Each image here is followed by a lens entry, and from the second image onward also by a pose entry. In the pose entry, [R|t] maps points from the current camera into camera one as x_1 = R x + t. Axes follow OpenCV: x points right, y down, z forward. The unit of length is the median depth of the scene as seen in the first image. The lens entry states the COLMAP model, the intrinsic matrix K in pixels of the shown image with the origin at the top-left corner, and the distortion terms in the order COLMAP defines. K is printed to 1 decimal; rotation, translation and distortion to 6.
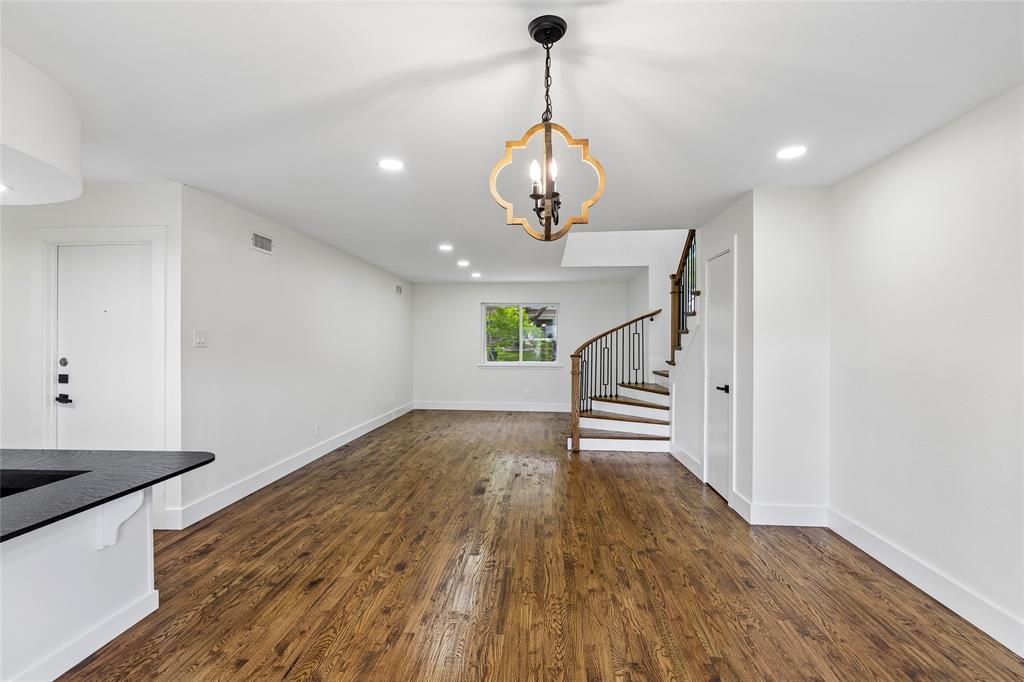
lens RADIAL K [[494.4, 0, 509.3], [0, 494.4, 345.4], [0, 0, 1]] dist [-0.005730, 0.002083]
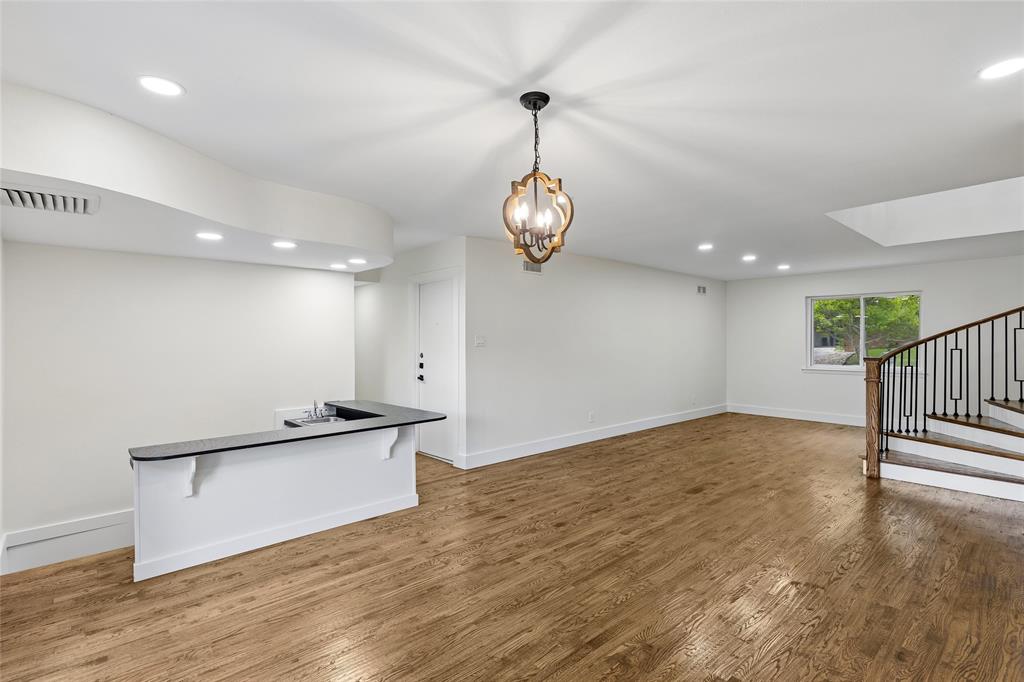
lens RADIAL K [[494.4, 0, 501.4], [0, 494.4, 340.7], [0, 0, 1]] dist [-0.005730, 0.002083]
pose [[0.717123, -0.005914, -0.696921, 0.430575], [-0.000953, 0.999955, -0.009466, -0.000093], [0.696946, 0.007452, 0.717085, 0.006935]]
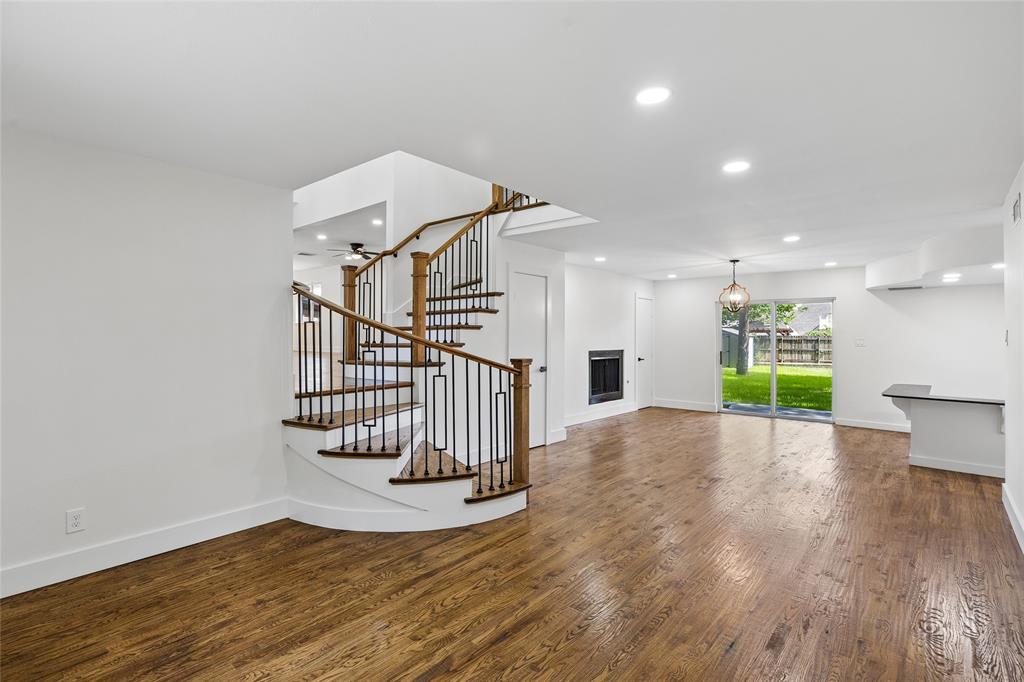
lens RADIAL K [[494.4, 0, 508.1], [0, 494.4, 340.5], [0, 0, 1]] dist [-0.005730, 0.002083]
pose [[-0.805871, -0.009028, 0.592022, -0.390507], [-0.003261, 0.999936, 0.010809, -0.014067], [-0.592082, 0.006780, -0.805849, 2.530349]]
